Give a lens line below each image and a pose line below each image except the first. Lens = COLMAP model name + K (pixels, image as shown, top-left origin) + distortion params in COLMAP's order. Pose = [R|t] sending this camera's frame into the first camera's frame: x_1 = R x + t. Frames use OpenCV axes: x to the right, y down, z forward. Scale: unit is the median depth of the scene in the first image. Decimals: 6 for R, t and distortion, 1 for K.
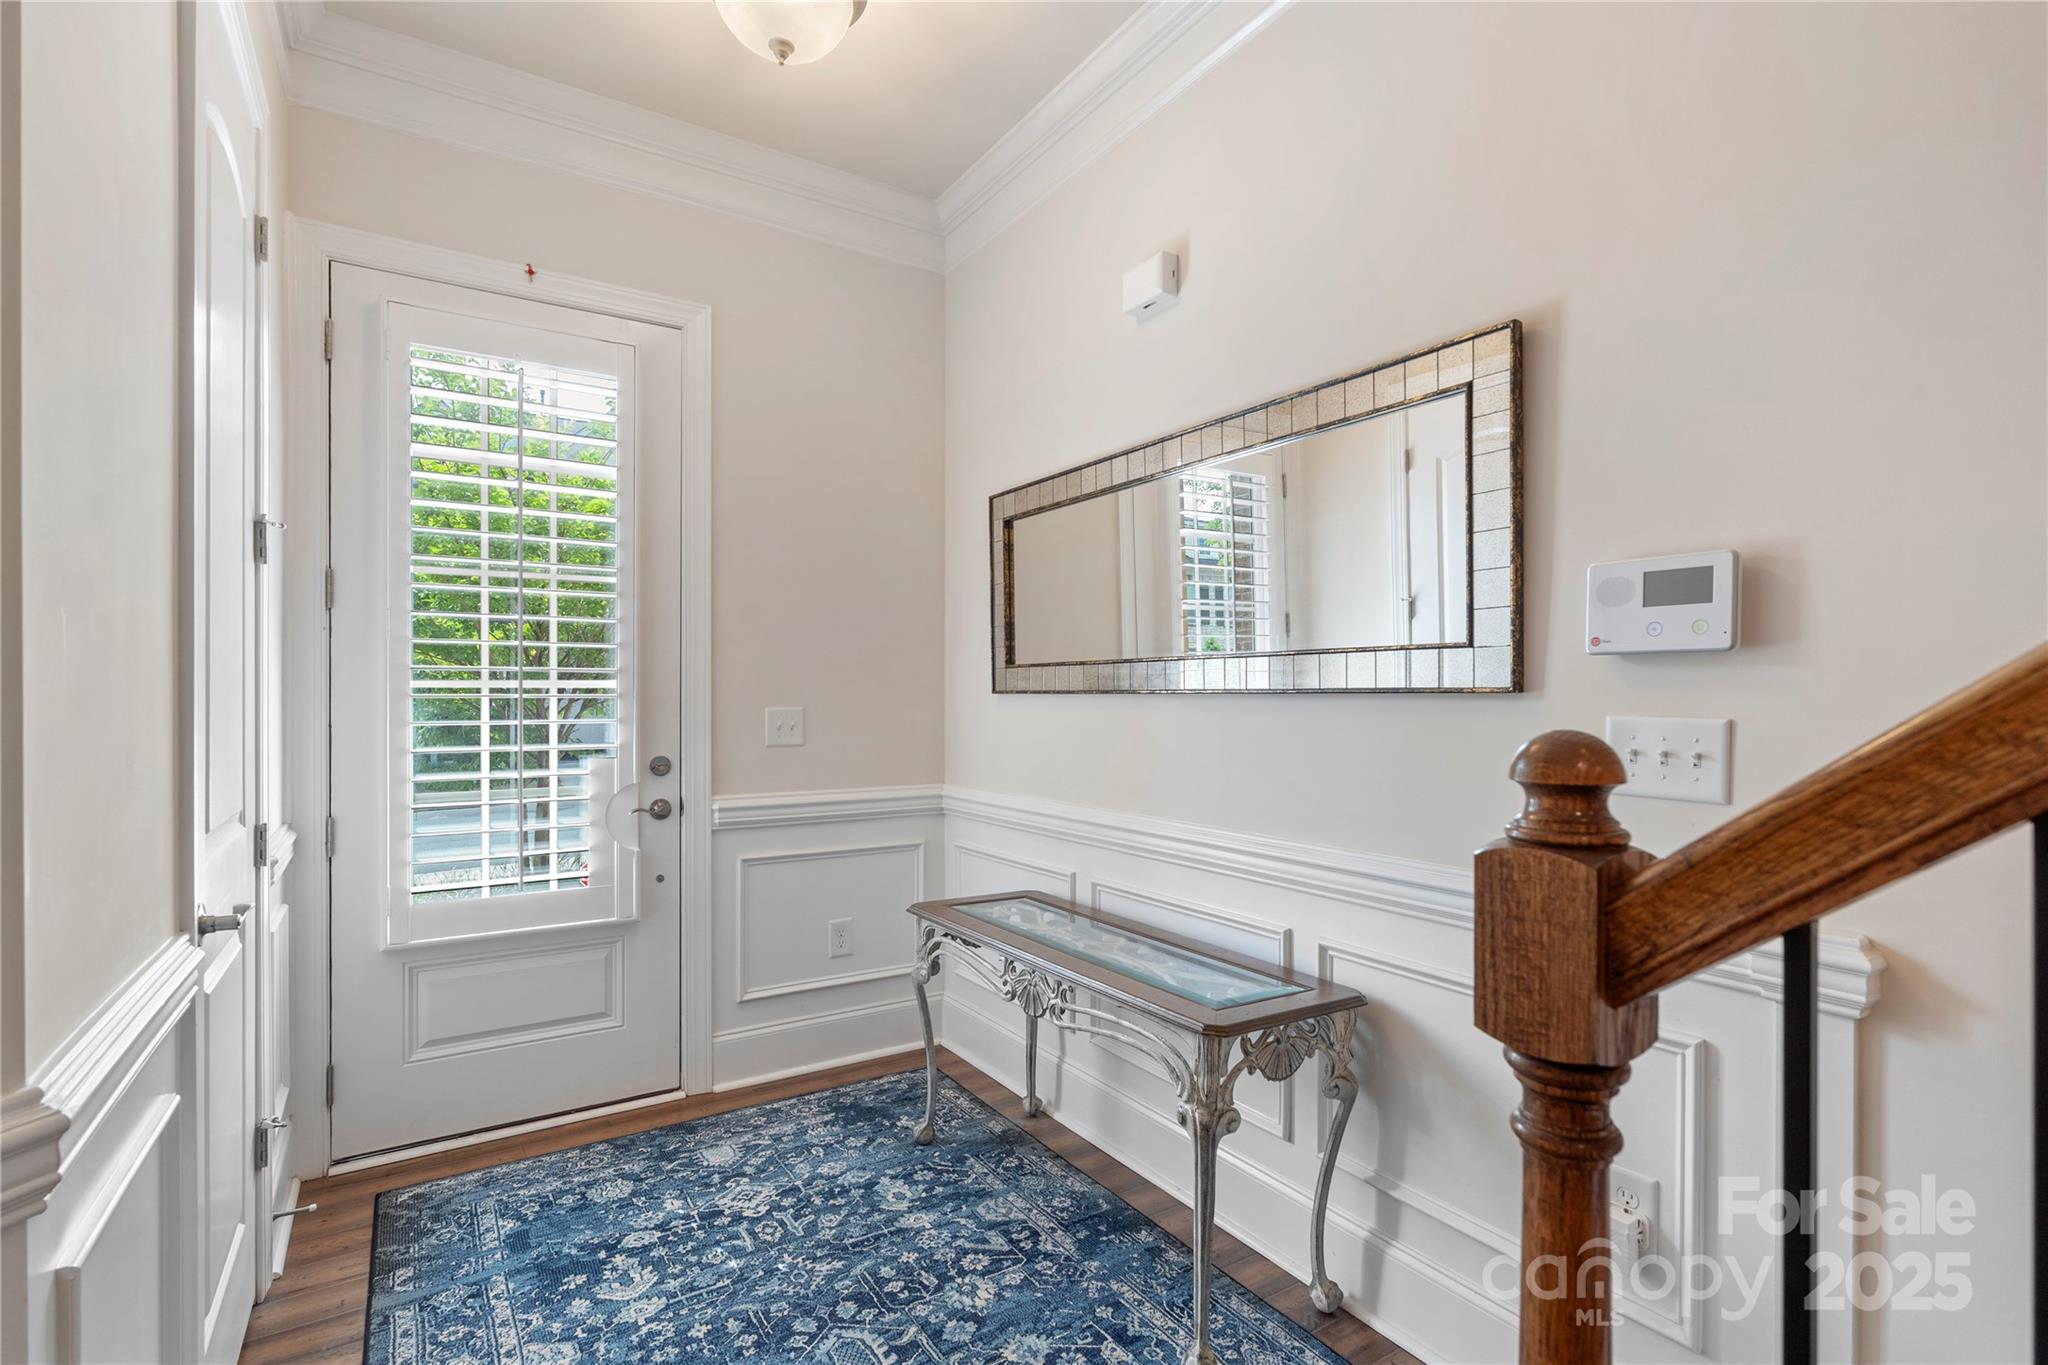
lens RADIAL K [[1001.0, 0, 1025.9], [0, 1001.0, 684.7], [0, 0, 1]] dist [-0.001462, -0.000664]
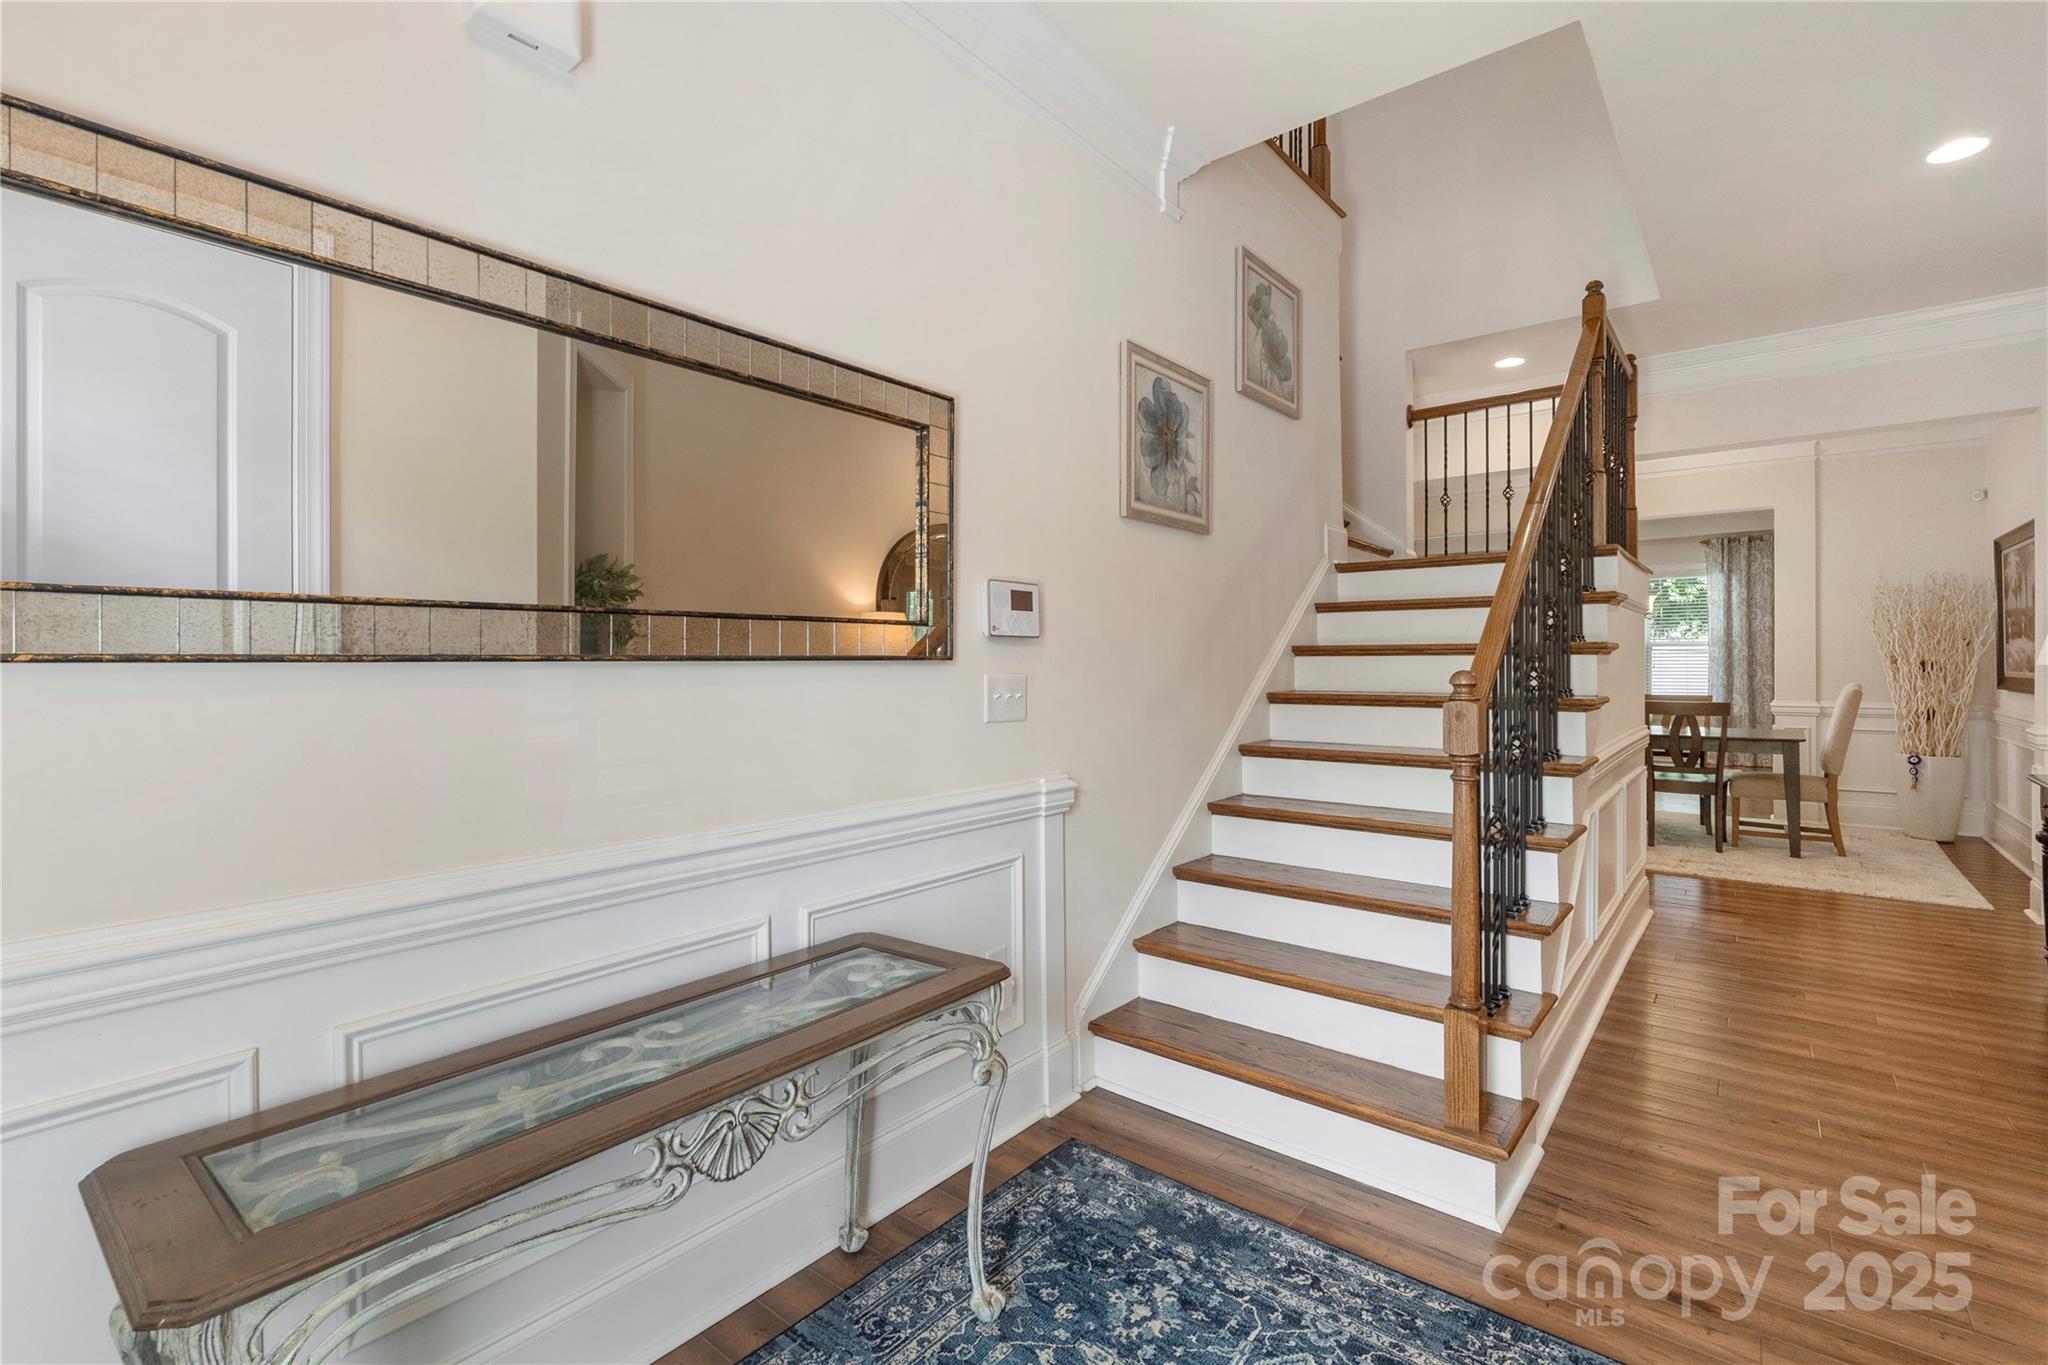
lens RADIAL K [[912.0, 0, 1024.9], [0, 912.0, 673.8], [0, 0, 1]] dist [-0.004297, 0.000870]
pose [[-0.324632, -0.004670, 0.945829, -0.651937], [0.001527, 0.999984, 0.005461, 0.018172], [-0.945839, 0.003217, -0.324620, 1.128011]]
